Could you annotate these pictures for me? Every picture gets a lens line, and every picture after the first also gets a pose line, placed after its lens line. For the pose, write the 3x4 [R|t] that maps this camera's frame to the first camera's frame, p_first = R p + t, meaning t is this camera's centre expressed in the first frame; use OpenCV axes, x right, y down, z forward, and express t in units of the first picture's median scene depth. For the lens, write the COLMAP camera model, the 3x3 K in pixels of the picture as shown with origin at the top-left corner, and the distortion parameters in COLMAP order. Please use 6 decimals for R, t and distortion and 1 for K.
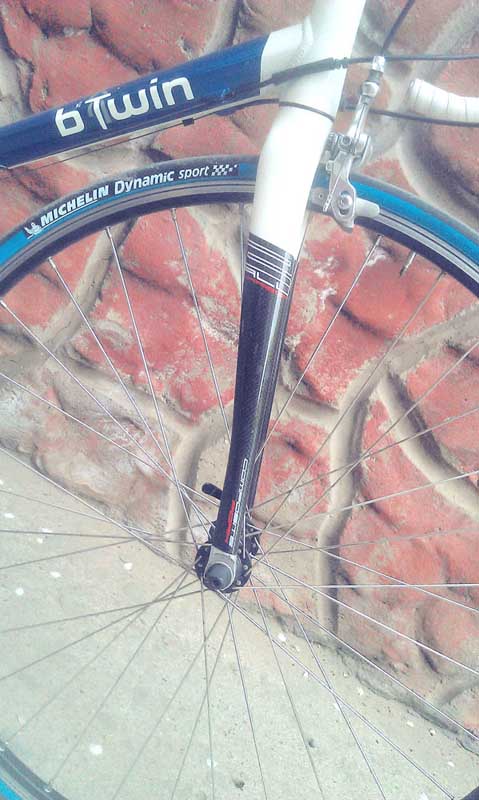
lens RADIAL K [[783.9, 0, 239.5], [0, 783.9, 400.0], [0, 0, 1]] dist [0.003962, 0.003453]
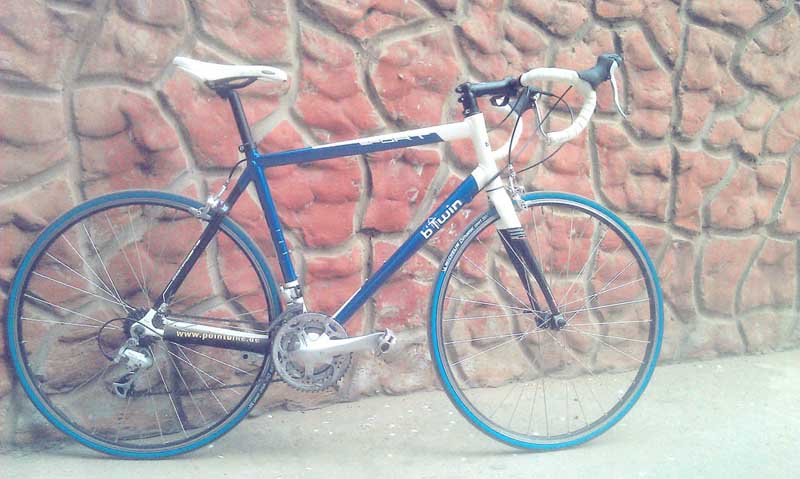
lens RADIAL K [[783.9, 0, 400.0], [0, 783.9, 239.5], [0, 0, 1]] dist [0.003962, 0.003453]
pose [[0.740180, -0.555814, 0.378423, -0.865145], [0.592870, 0.804979, 0.022695, -0.285392], [-0.317237, 0.207558, 0.925354, -1.013251]]
